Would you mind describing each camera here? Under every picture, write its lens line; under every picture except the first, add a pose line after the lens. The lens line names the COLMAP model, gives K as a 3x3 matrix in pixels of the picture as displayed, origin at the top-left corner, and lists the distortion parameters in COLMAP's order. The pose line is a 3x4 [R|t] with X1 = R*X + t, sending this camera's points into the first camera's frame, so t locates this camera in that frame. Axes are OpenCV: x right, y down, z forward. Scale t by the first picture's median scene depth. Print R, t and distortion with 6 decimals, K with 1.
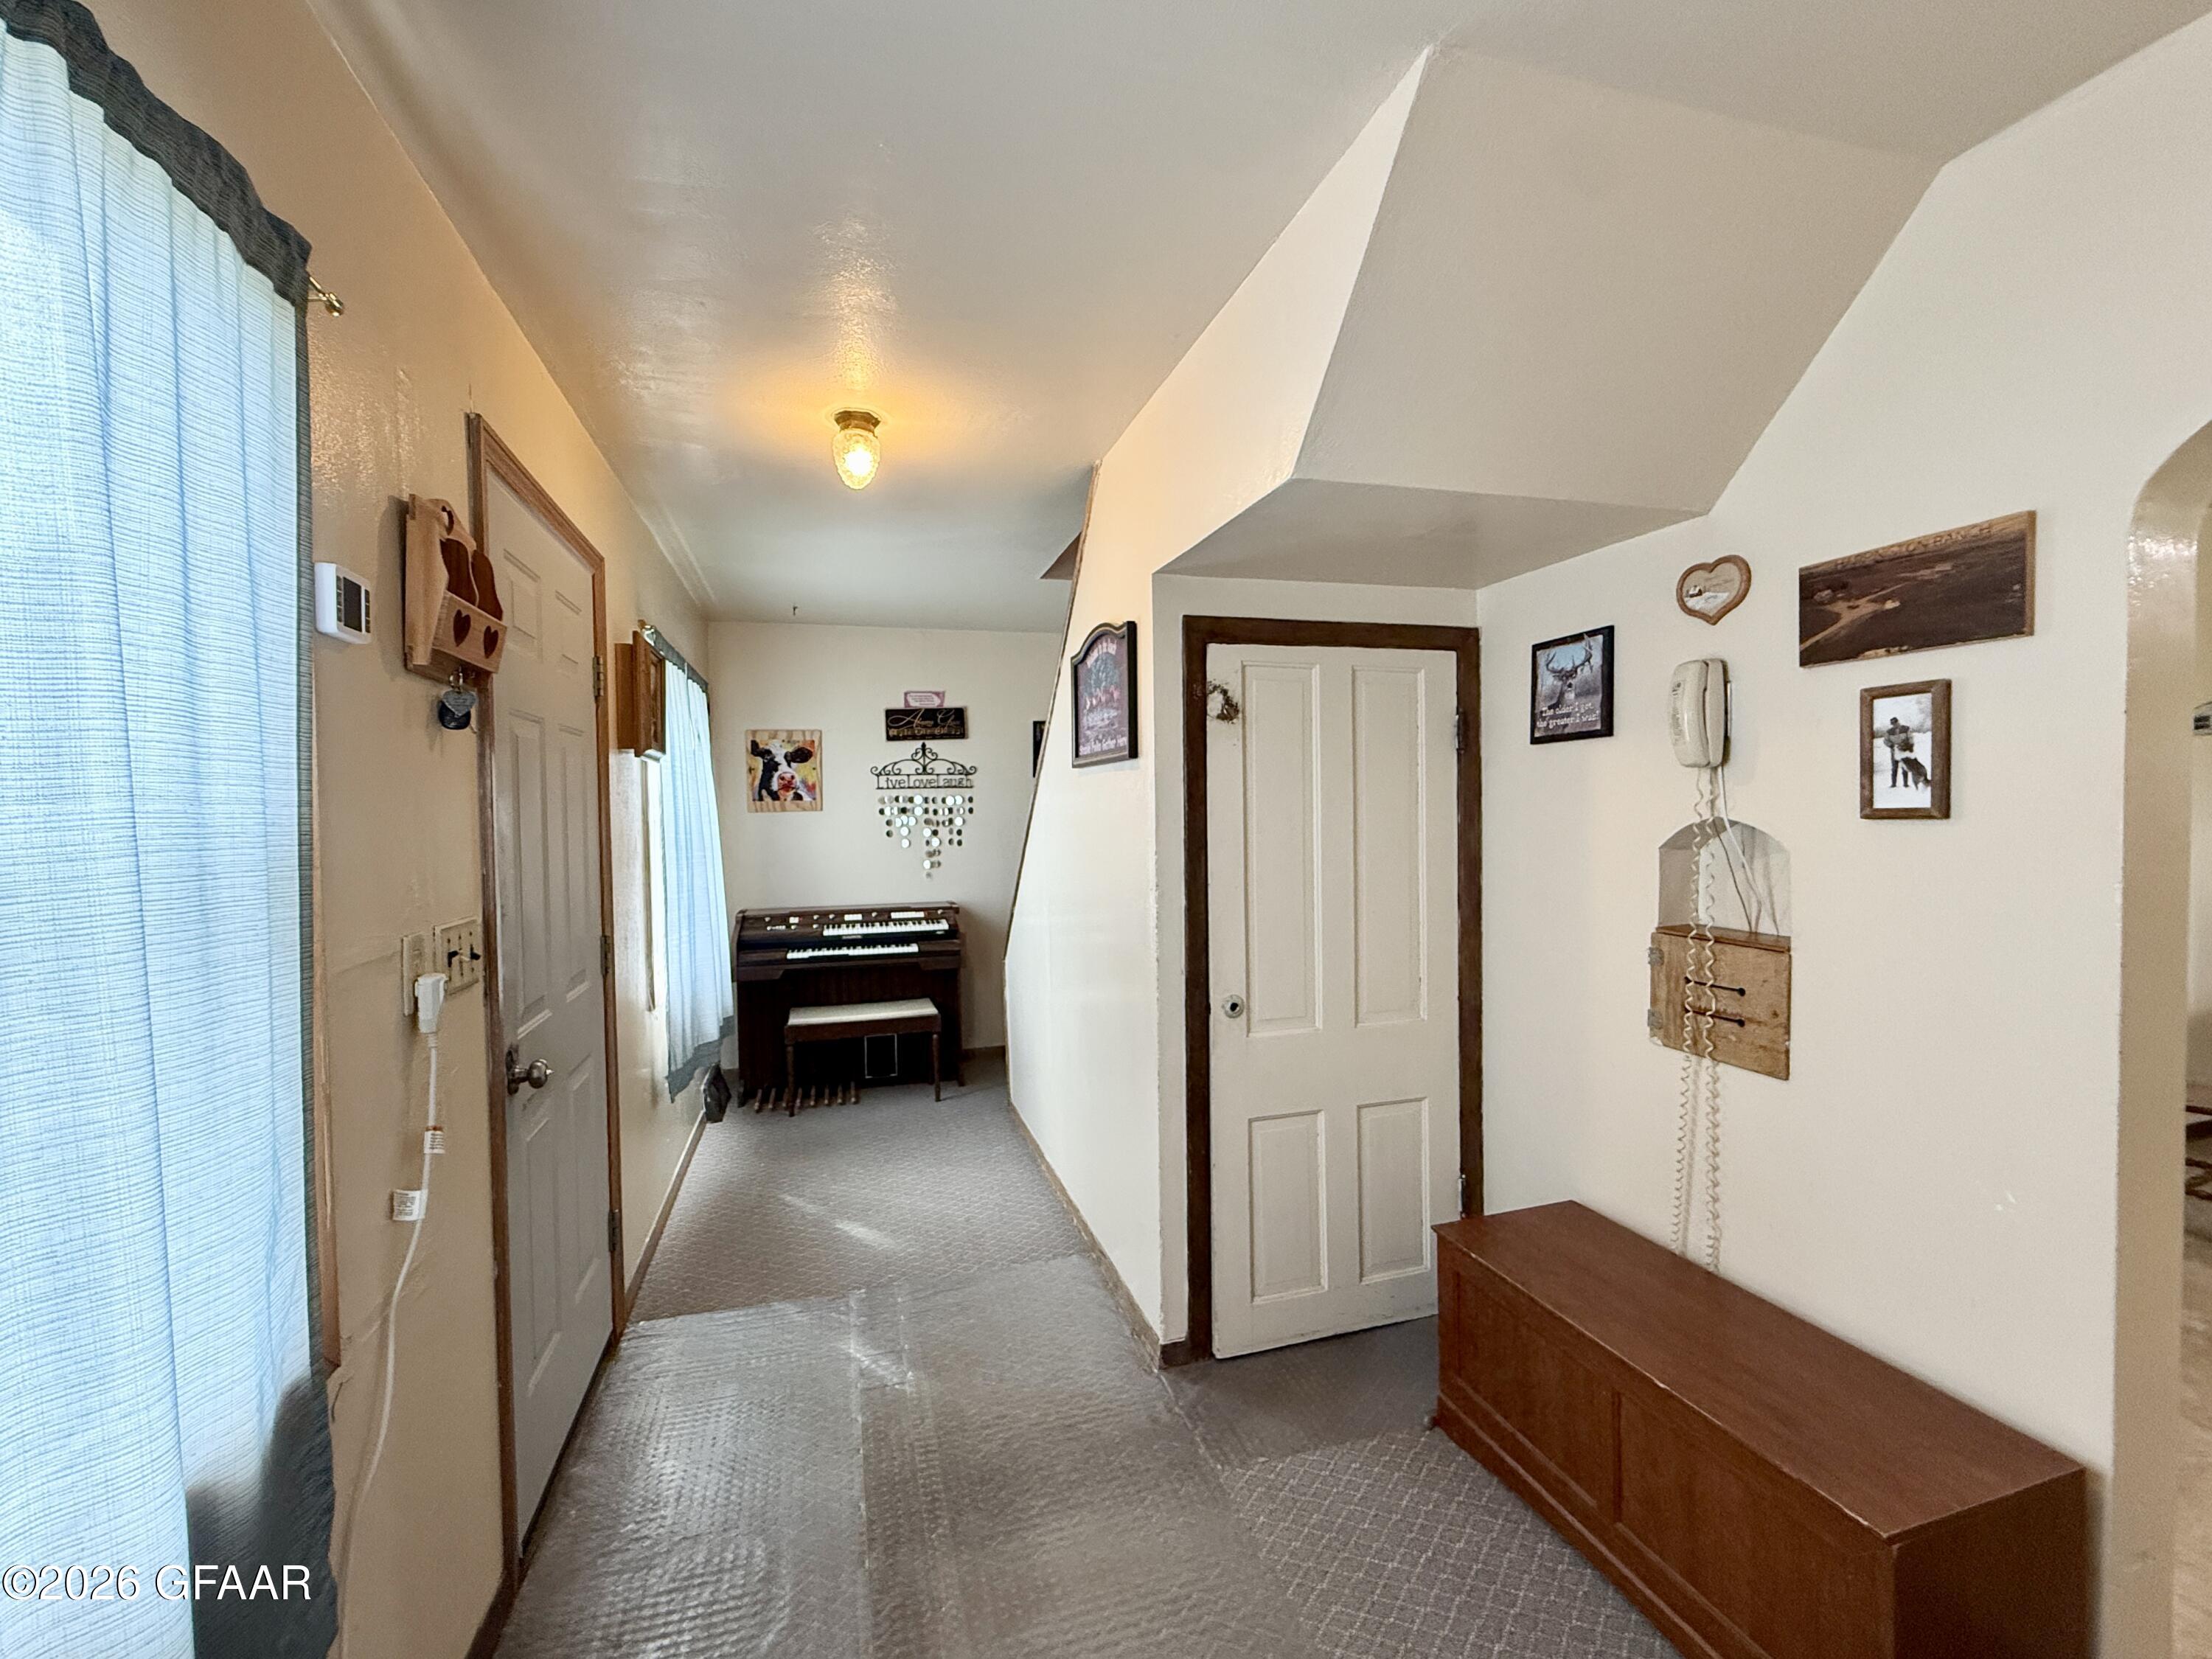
lens RADIAL K [[946.6, 0, 1106.0], [0, 946.6, 829.5], [0, 0, 1]] dist [0.000091, -0.000197]
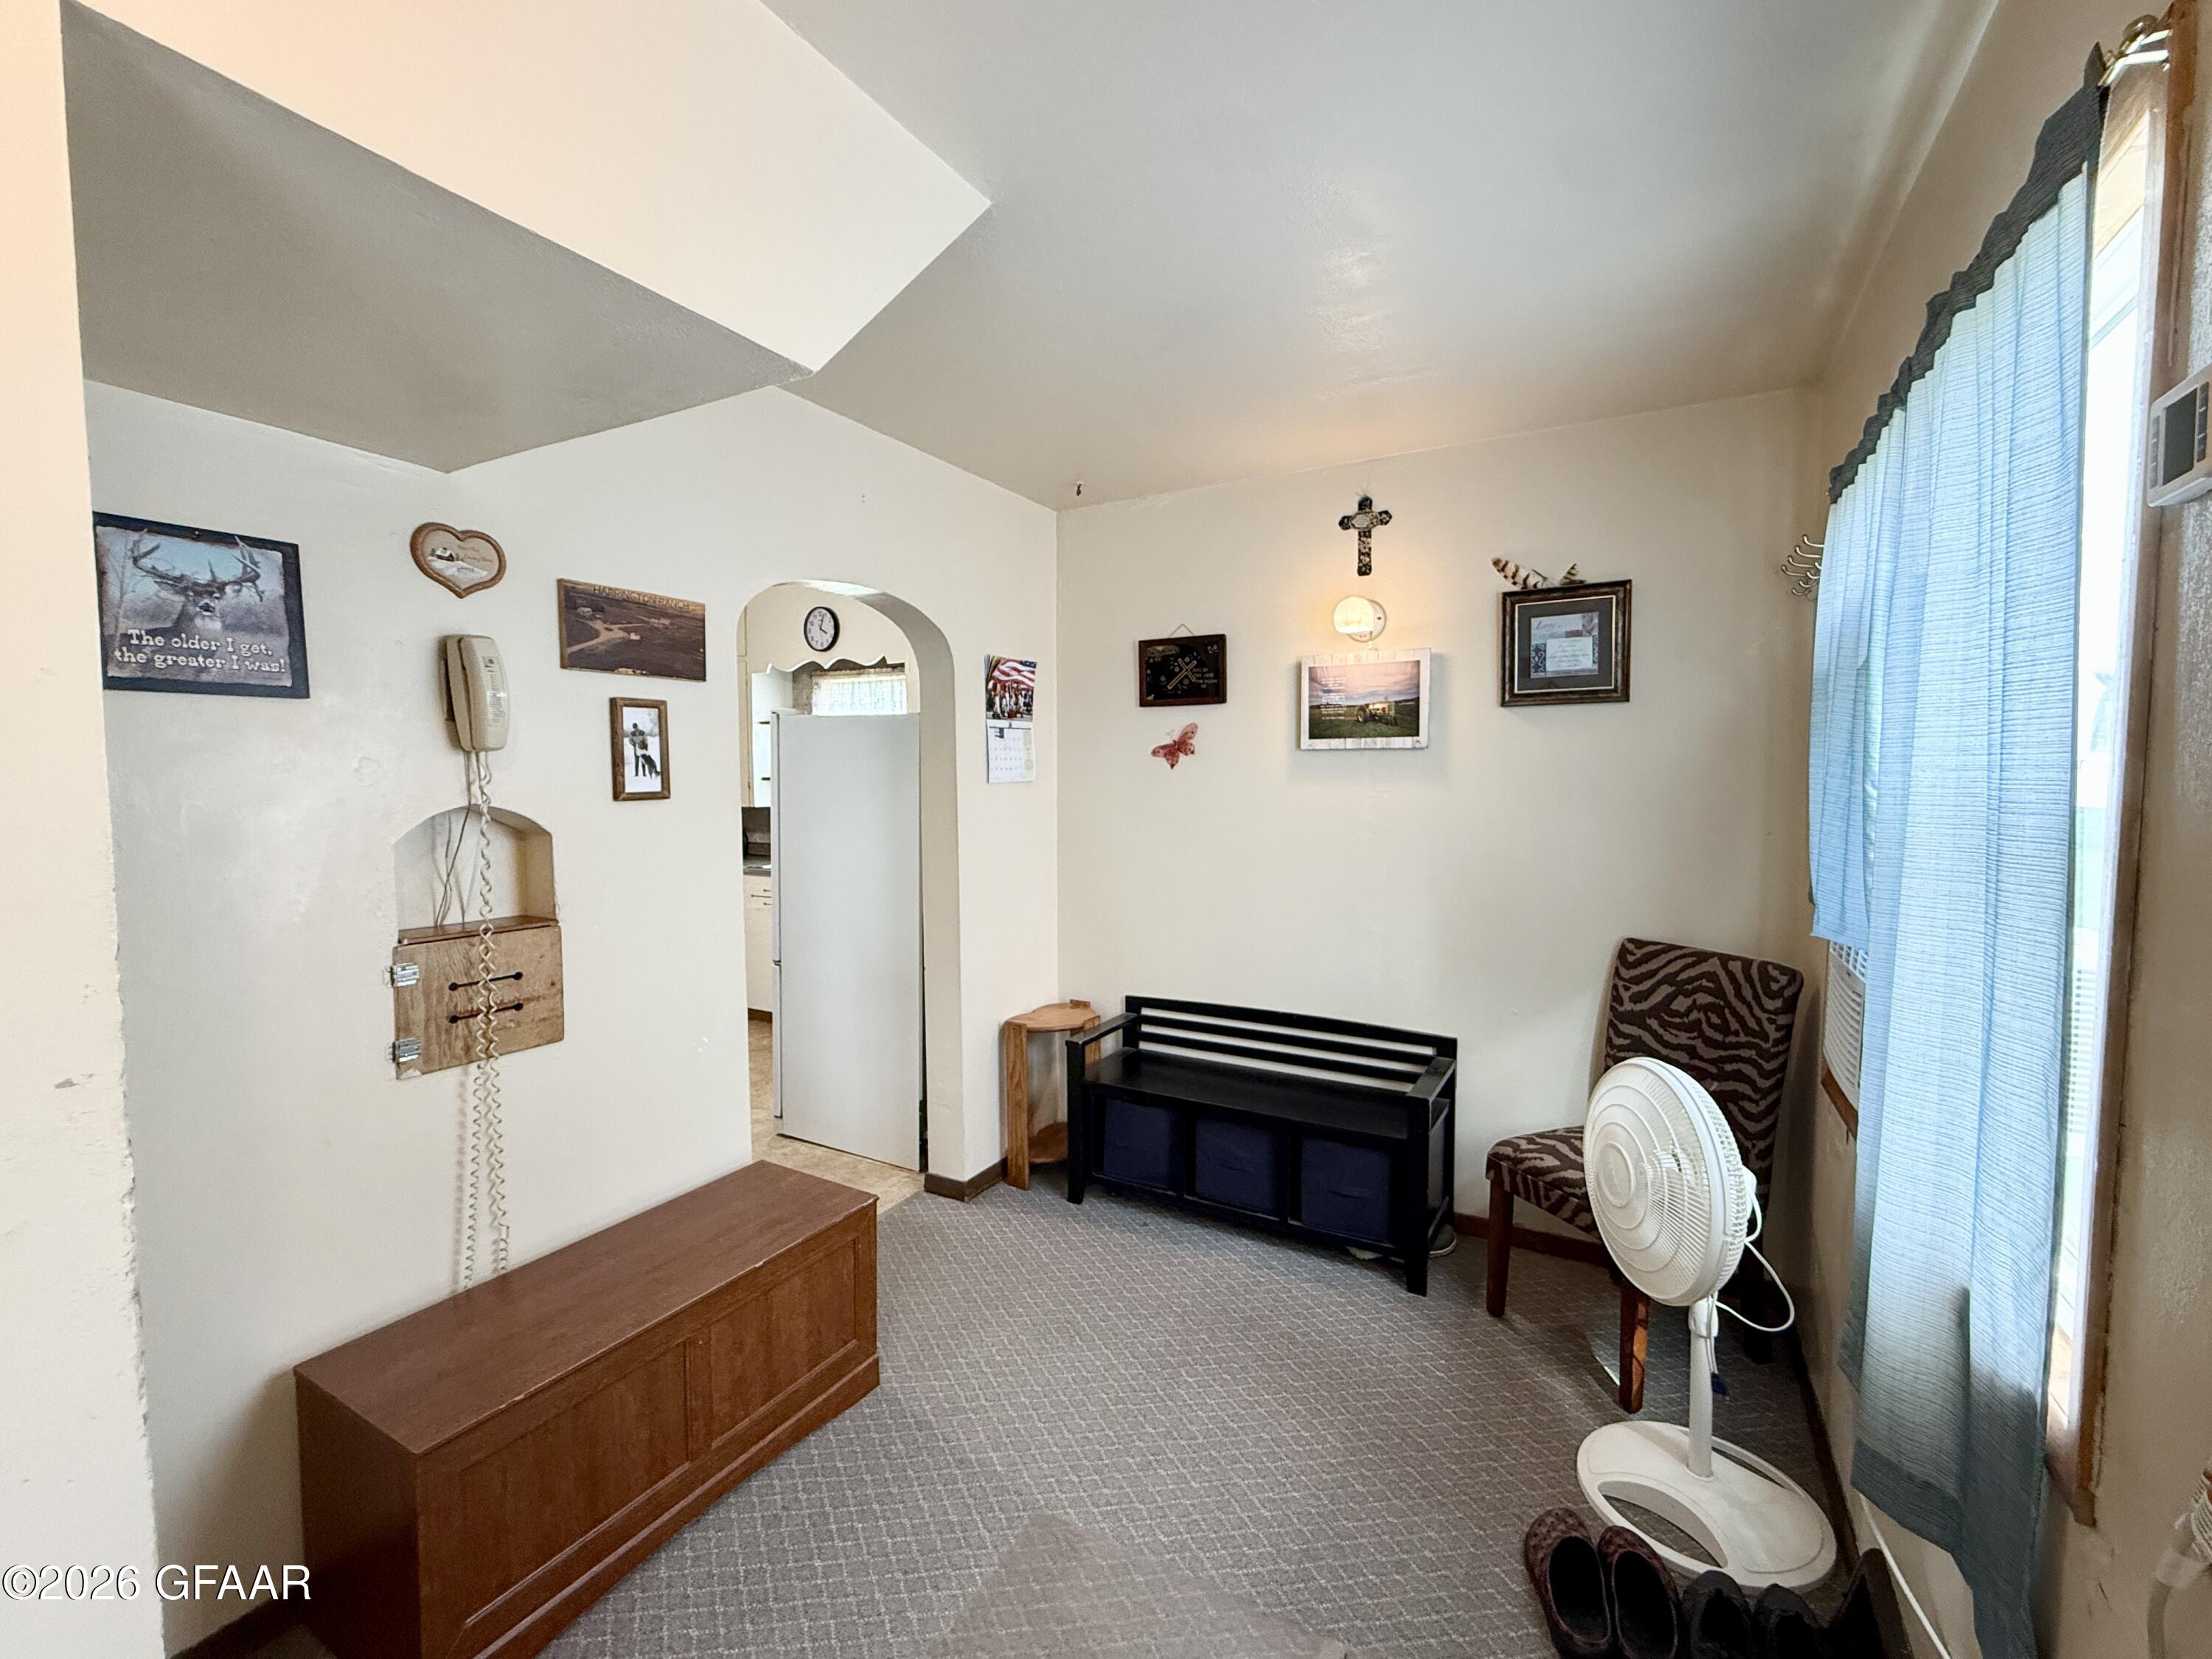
lens RADIAL K [[946.6, 0, 1106.0], [0, 946.6, 829.5], [0, 0, 1]] dist [0.000091, -0.000197]
pose [[-0.695501, -0.023965, 0.718126, -0.510487], [0.031160, 0.997497, 0.063467, -0.030205], [-0.717849, 0.066518, -0.693013, 1.297587]]
